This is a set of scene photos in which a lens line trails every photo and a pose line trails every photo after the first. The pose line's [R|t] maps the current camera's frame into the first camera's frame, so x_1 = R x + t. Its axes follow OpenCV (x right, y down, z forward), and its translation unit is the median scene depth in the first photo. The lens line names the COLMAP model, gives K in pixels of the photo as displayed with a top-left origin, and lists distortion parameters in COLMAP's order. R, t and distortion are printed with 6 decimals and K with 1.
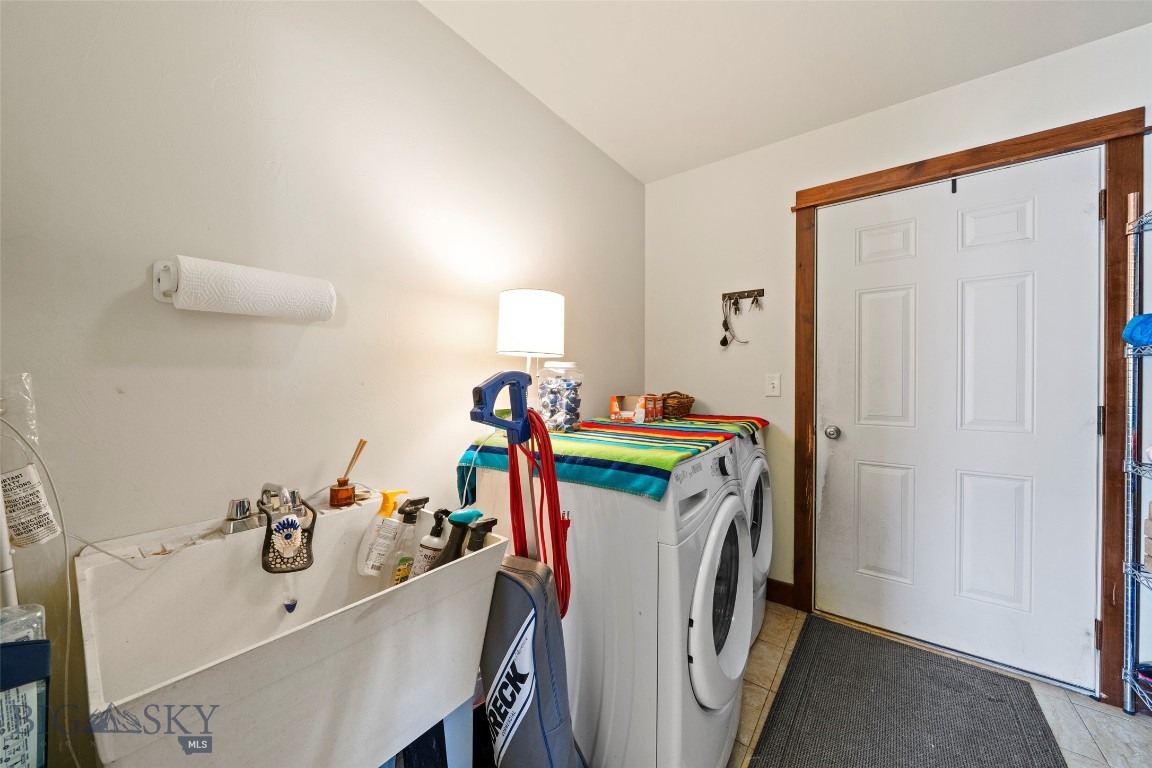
lens RADIAL K [[399.4, 0, 581.4], [0, 399.4, 385.3], [0, 0, 1]] dist [-0.002696, -0.000063]
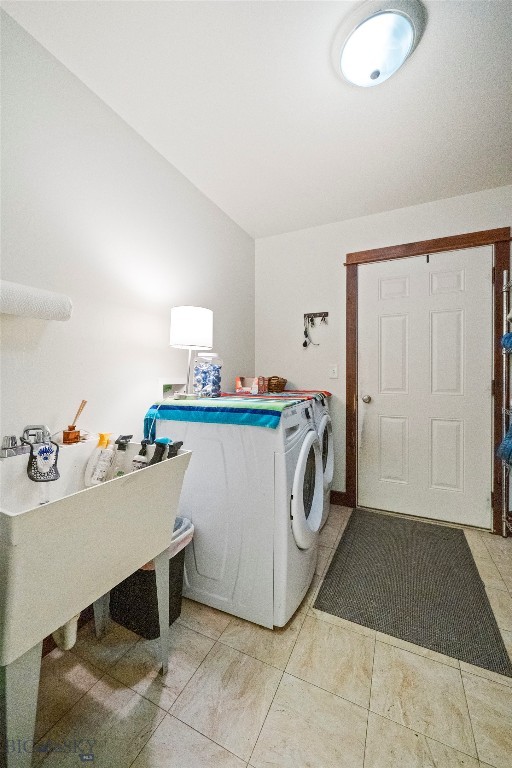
lens RADIAL K [[305.5, 0, 256.0], [0, 305.5, 384.0], [0, 0, 1]] dist [0.000781, -0.000024]
pose [[0.979830, -0.006048, 0.199740, -0.111219], [0.004534, 0.999957, 0.008037, 0.054961], [-0.199780, -0.006970, 0.979816, -0.221686]]
